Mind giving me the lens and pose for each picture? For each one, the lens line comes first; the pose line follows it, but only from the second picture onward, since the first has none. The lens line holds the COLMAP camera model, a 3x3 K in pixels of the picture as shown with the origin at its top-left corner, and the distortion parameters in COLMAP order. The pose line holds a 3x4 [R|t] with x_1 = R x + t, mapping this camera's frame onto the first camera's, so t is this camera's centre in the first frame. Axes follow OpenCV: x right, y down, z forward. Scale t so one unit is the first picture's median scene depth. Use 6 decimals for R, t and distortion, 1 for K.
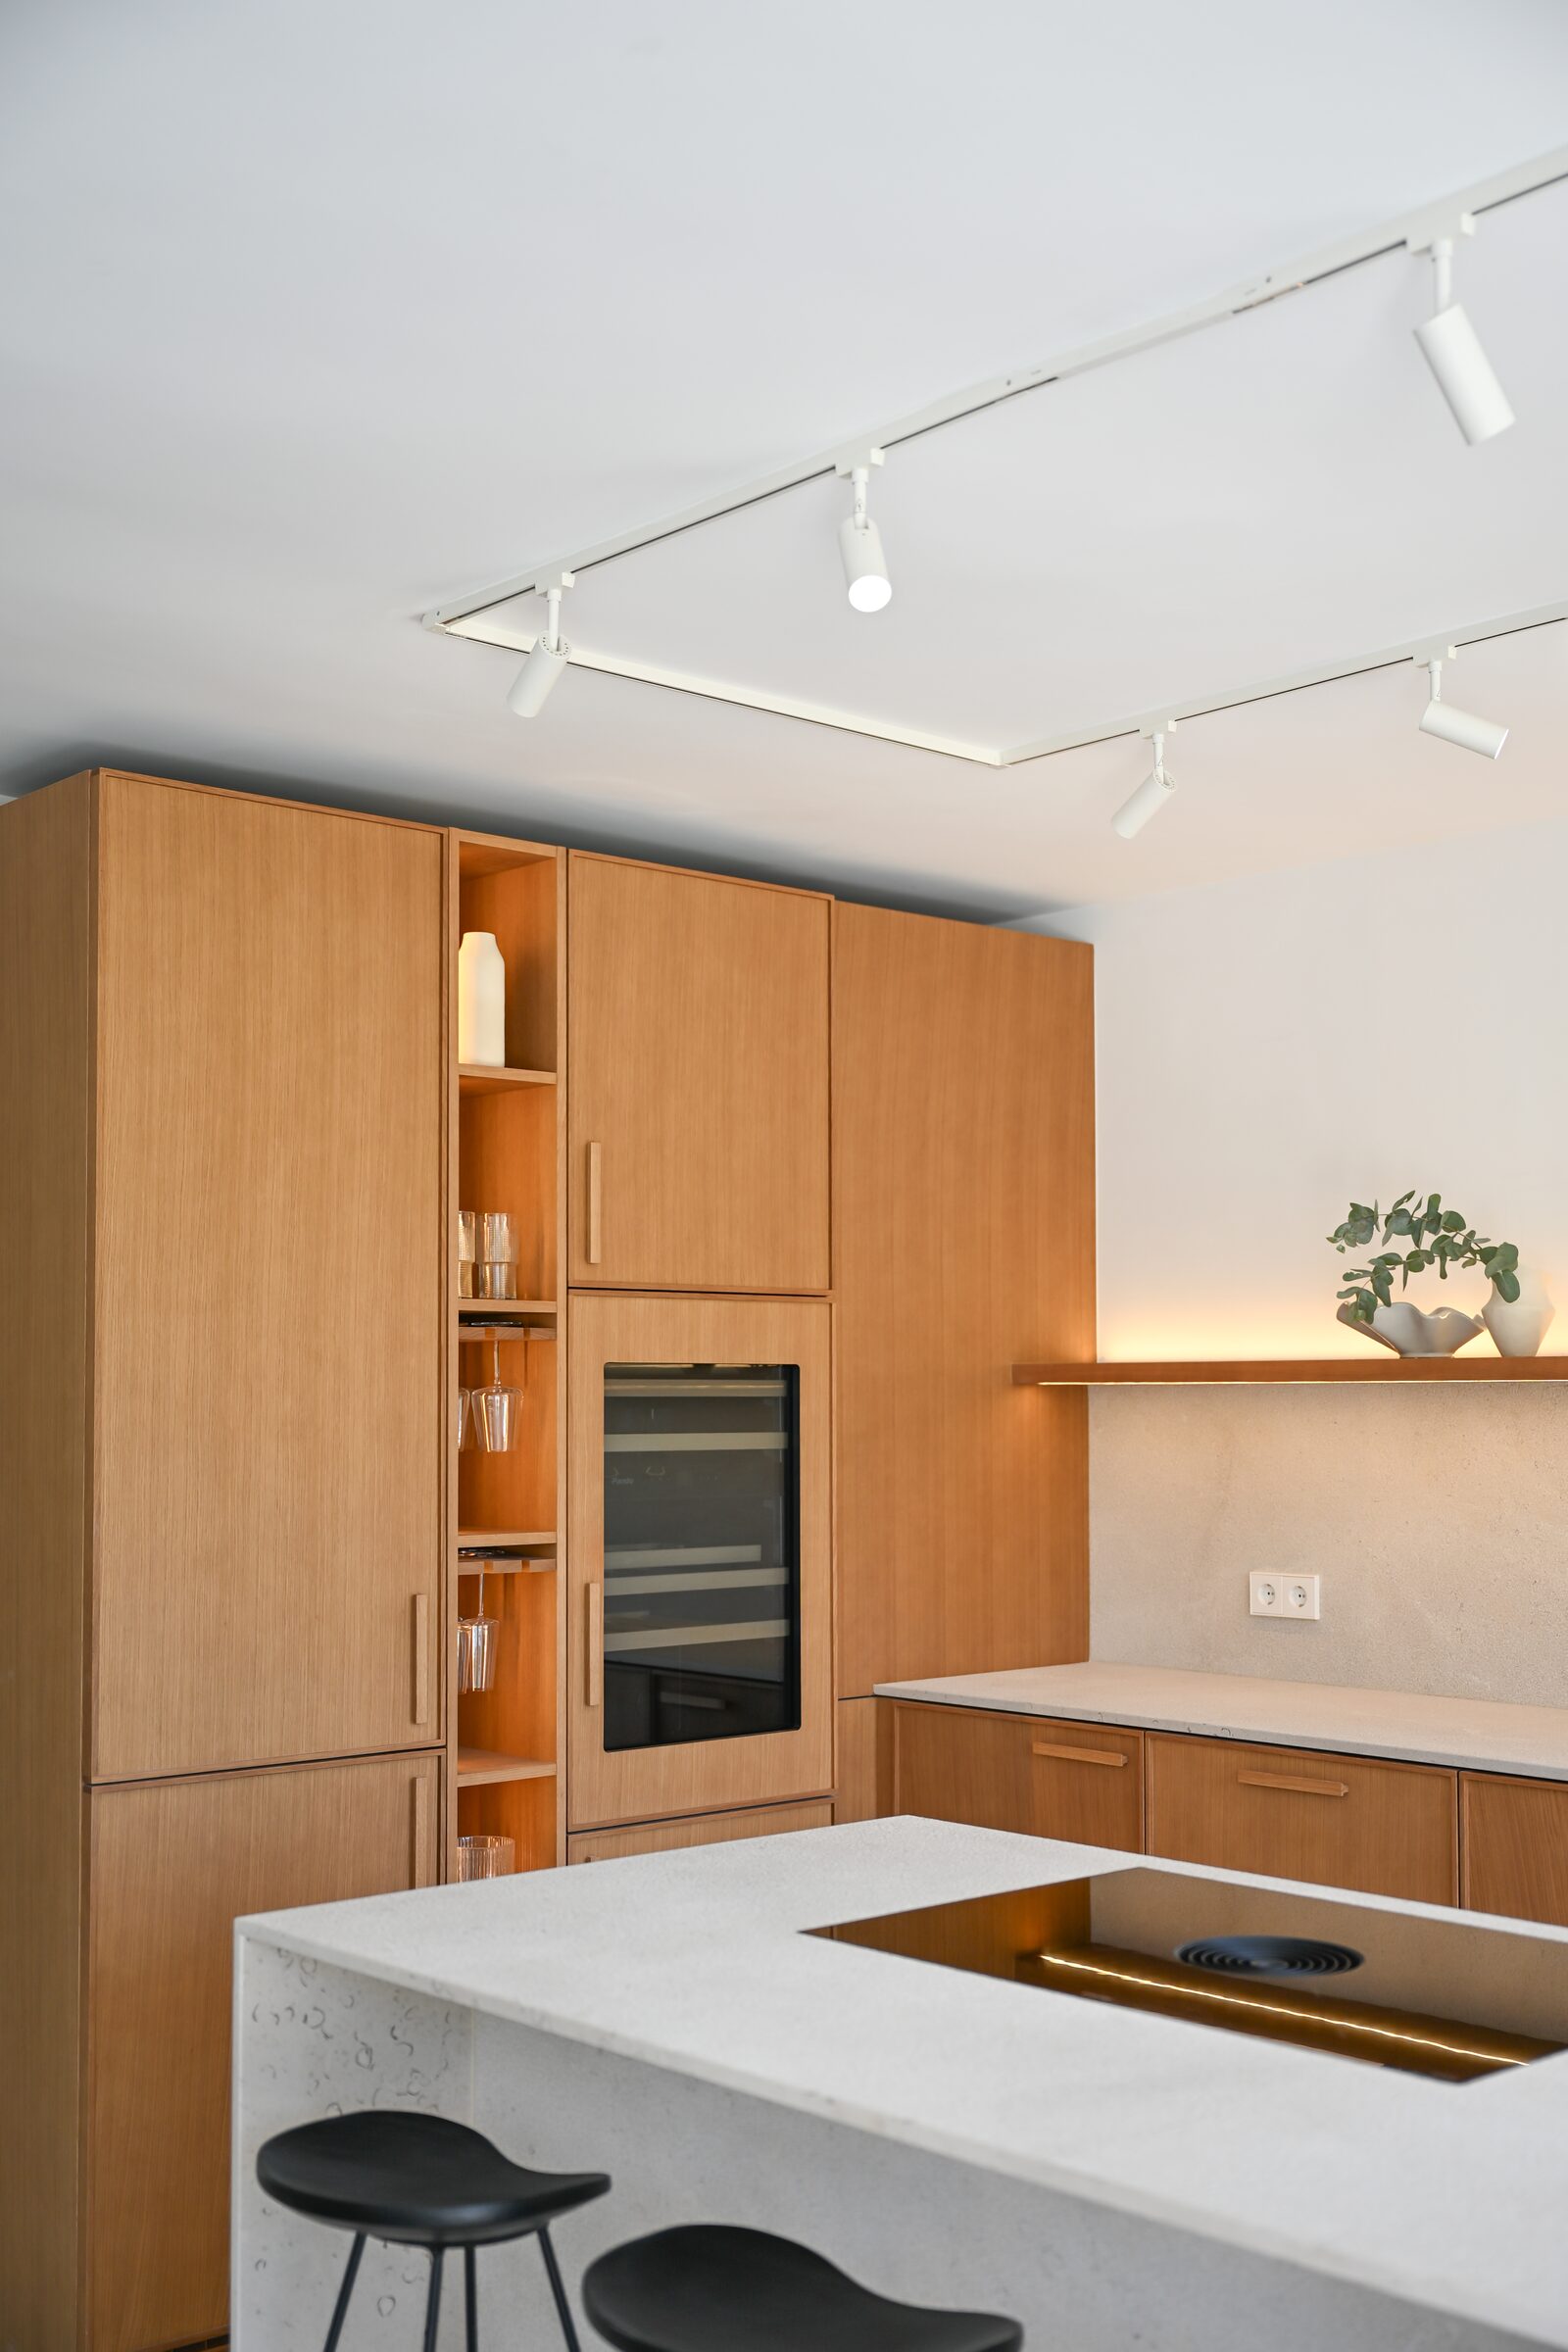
lens RADIAL K [[2560.4, 0, 826.5], [0, 2560.4, 1263.9], [0, 0, 1]] dist [0.004786, 0.002507]
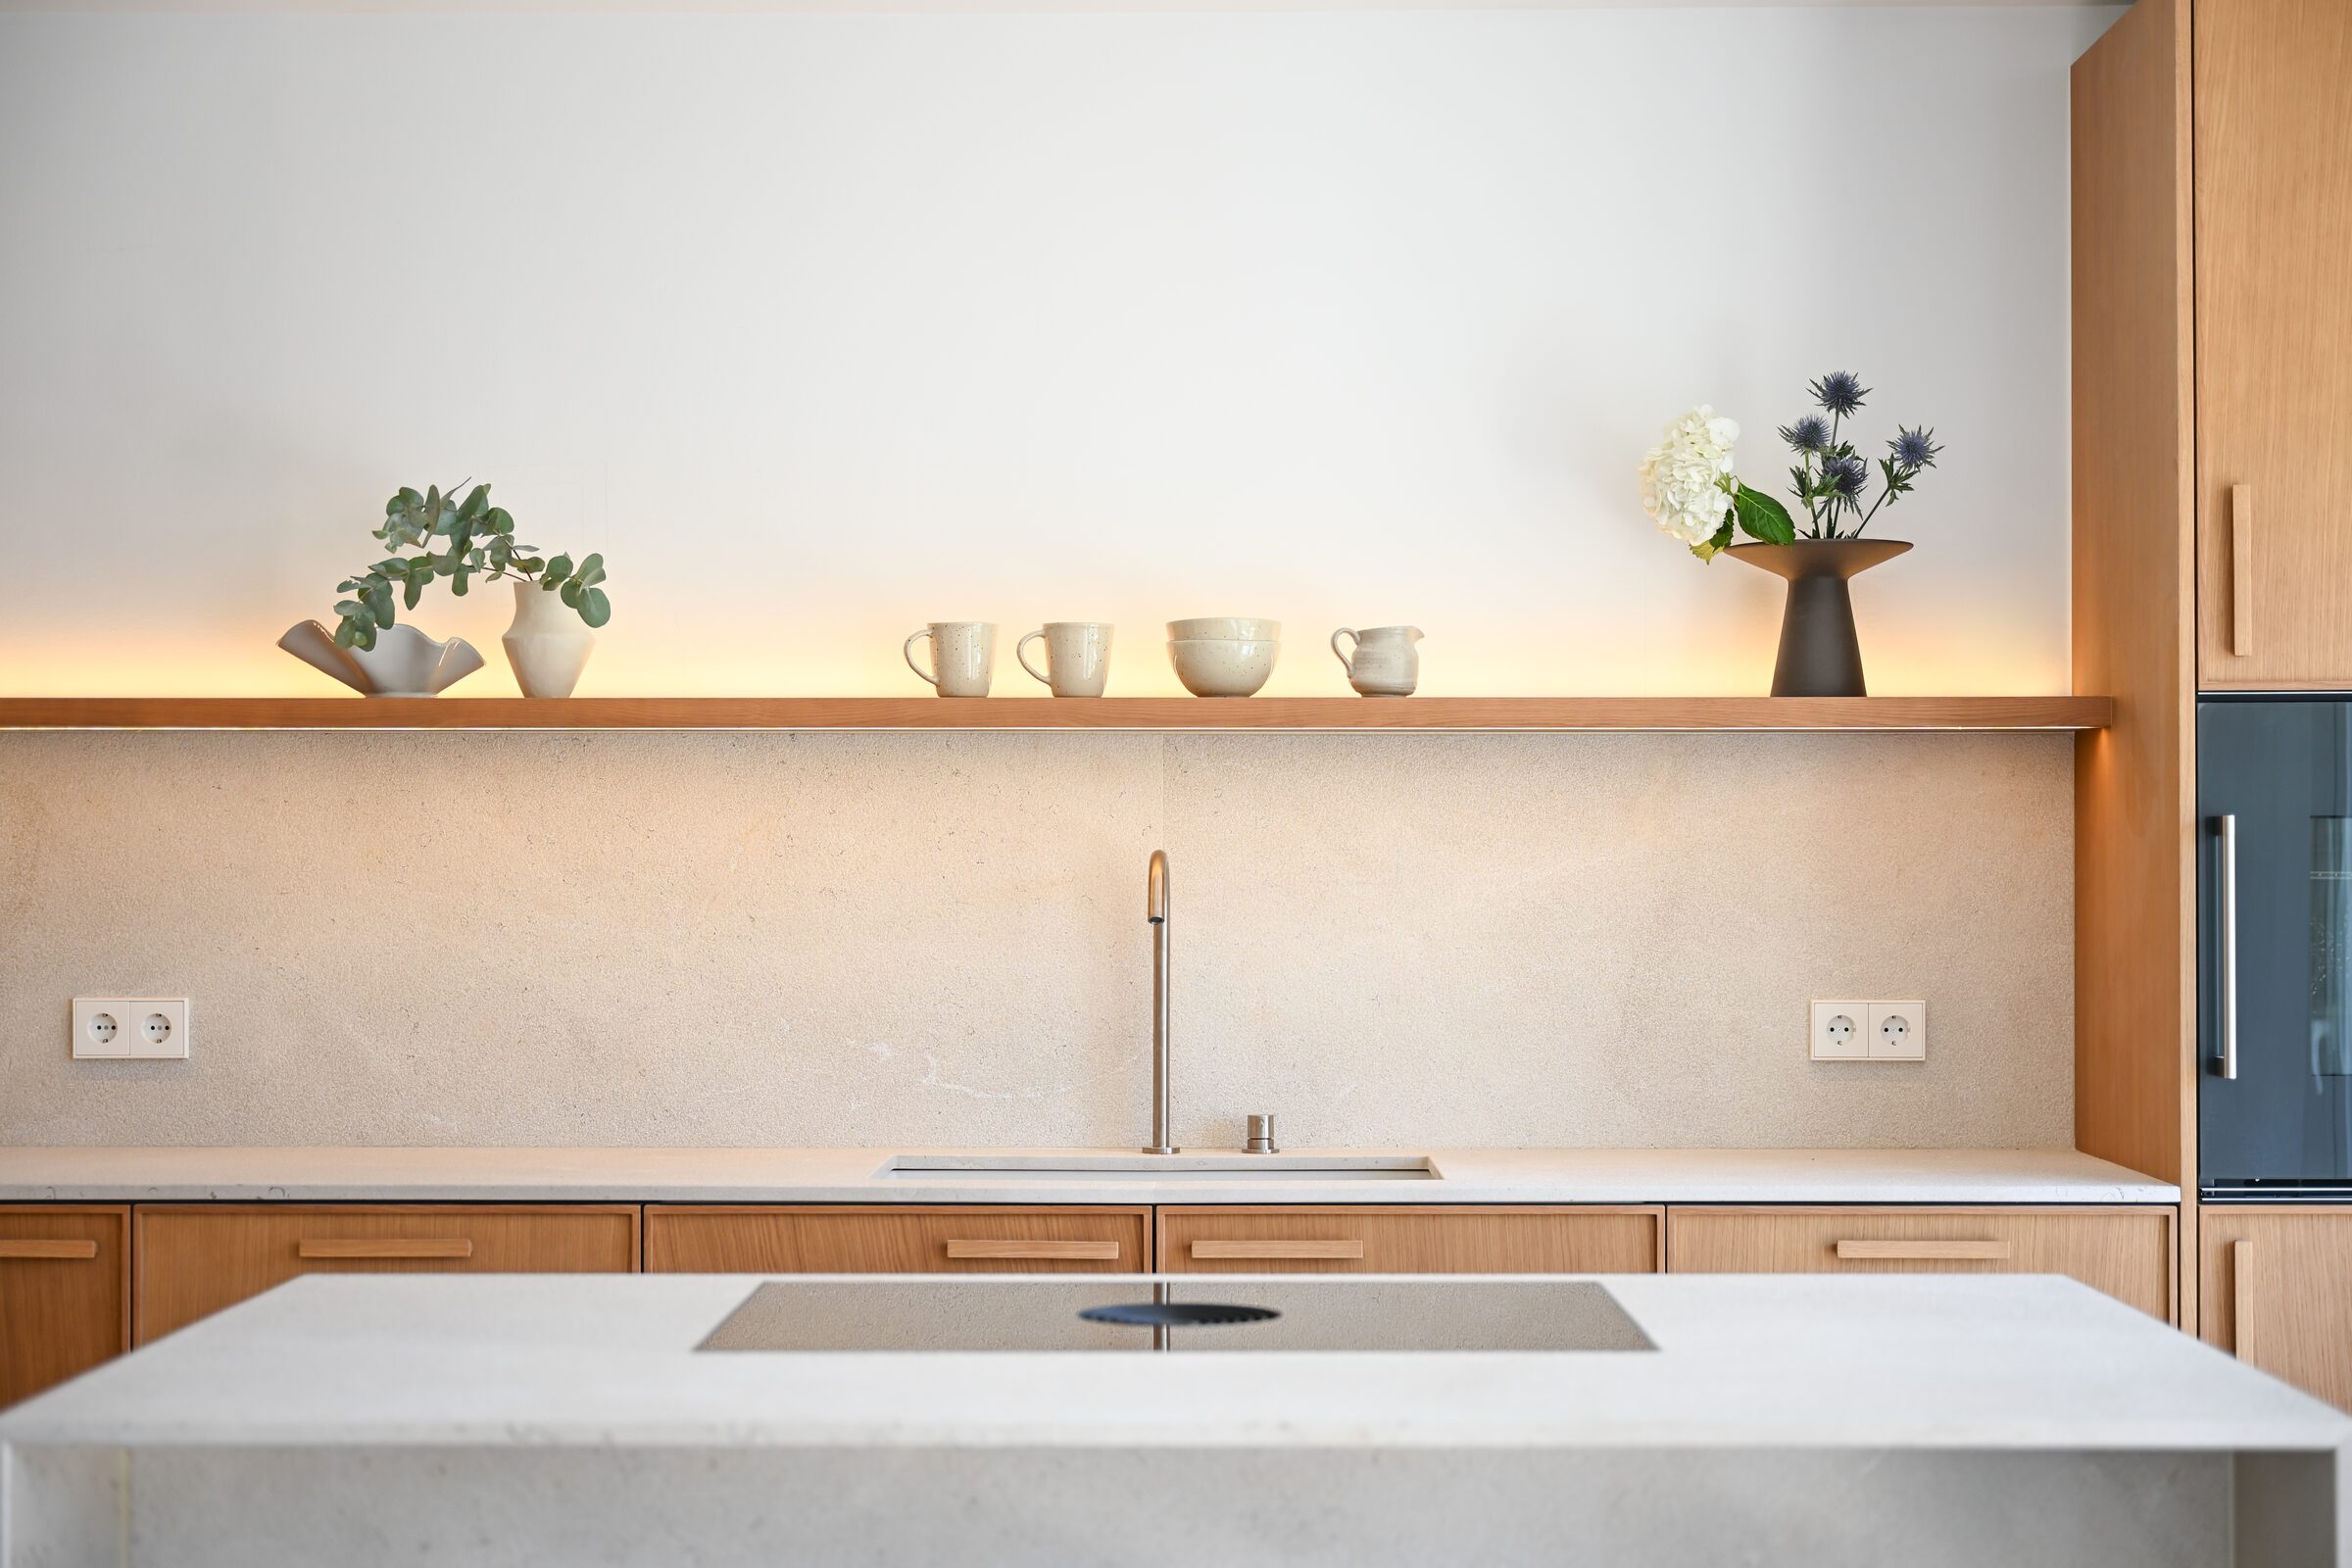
lens RADIAL K [[4041.3, 0, 1176.0], [0, 4041.3, 784.0], [0, 0, 1]] dist [-0.016889, -0.002227]
pose [[0.674007, 0.013223, 0.738606, -0.515523], [-0.038625, 0.999103, 0.017361, 0.033575], [-0.737714, -0.040230, 0.673913, 0.026339]]
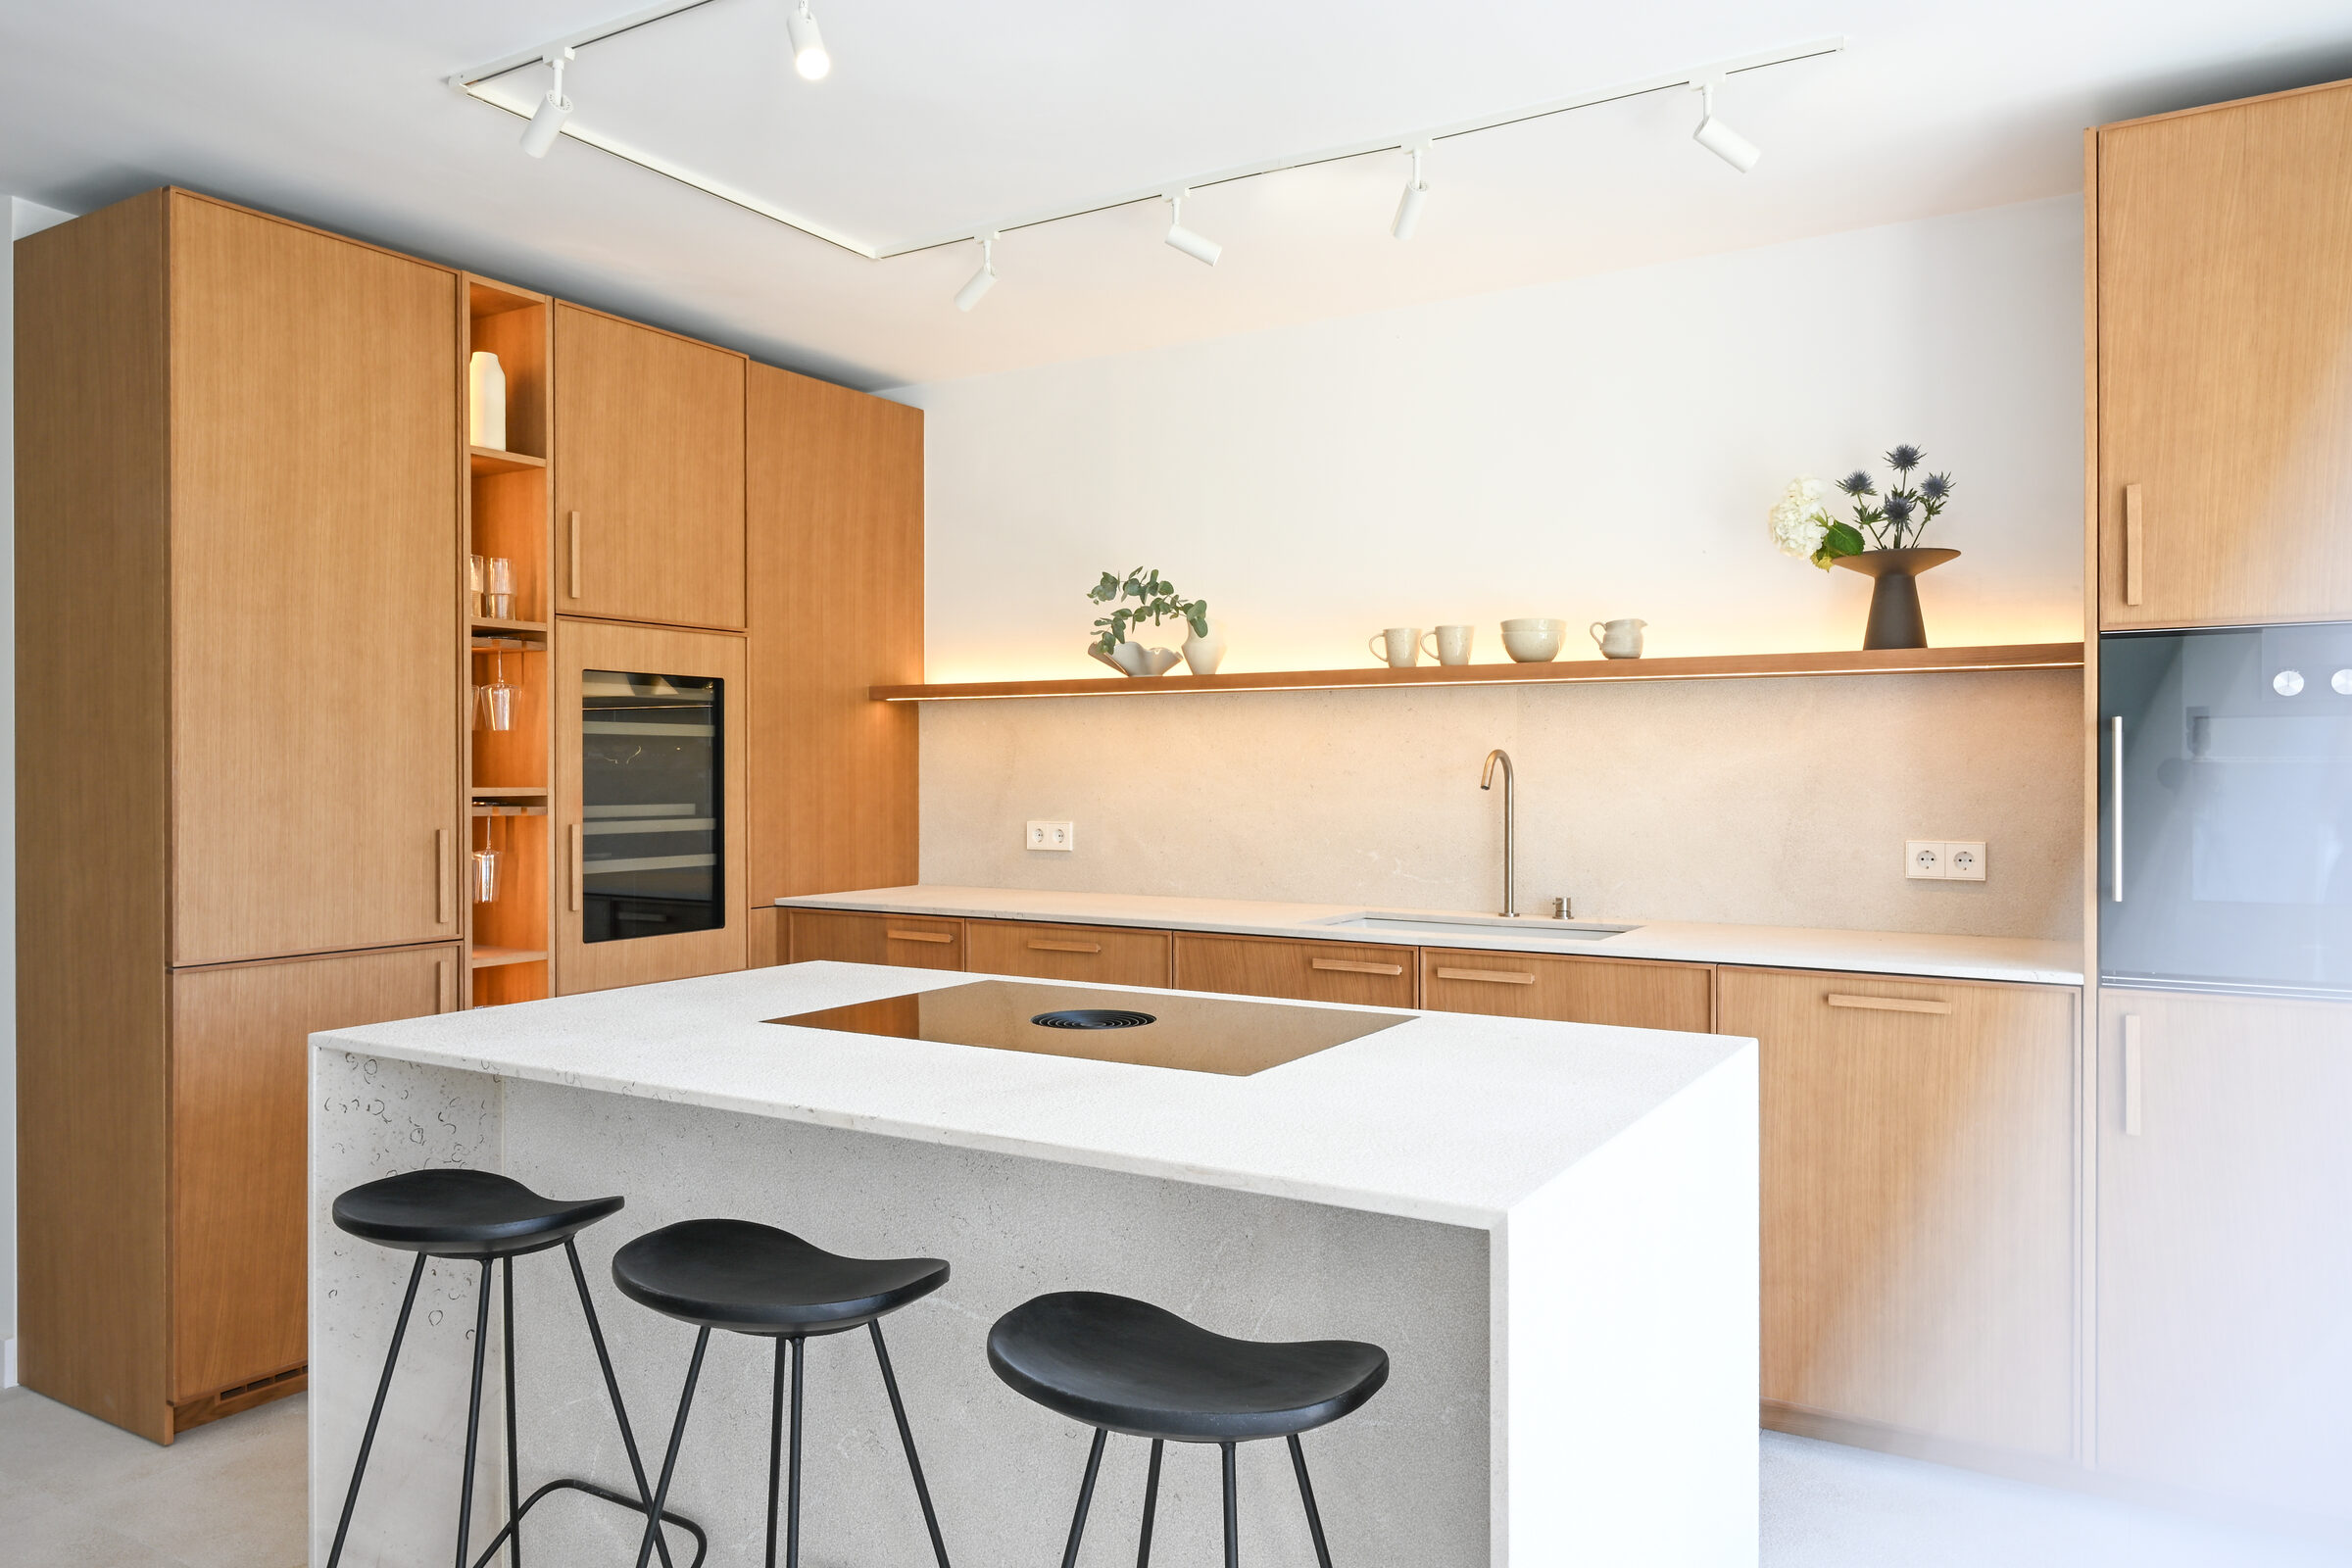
lens RADIAL K [[1602.4, 0, 1180.6], [0, 1602.4, 763.2], [0, 0, 1]] dist [0.003723, -0.000447]
pose [[0.957740, 0.002990, 0.287618, -0.026061], [-0.016462, 0.998877, 0.044434, 0.046703], [-0.287162, -0.047291, 0.956714, 0.063219]]
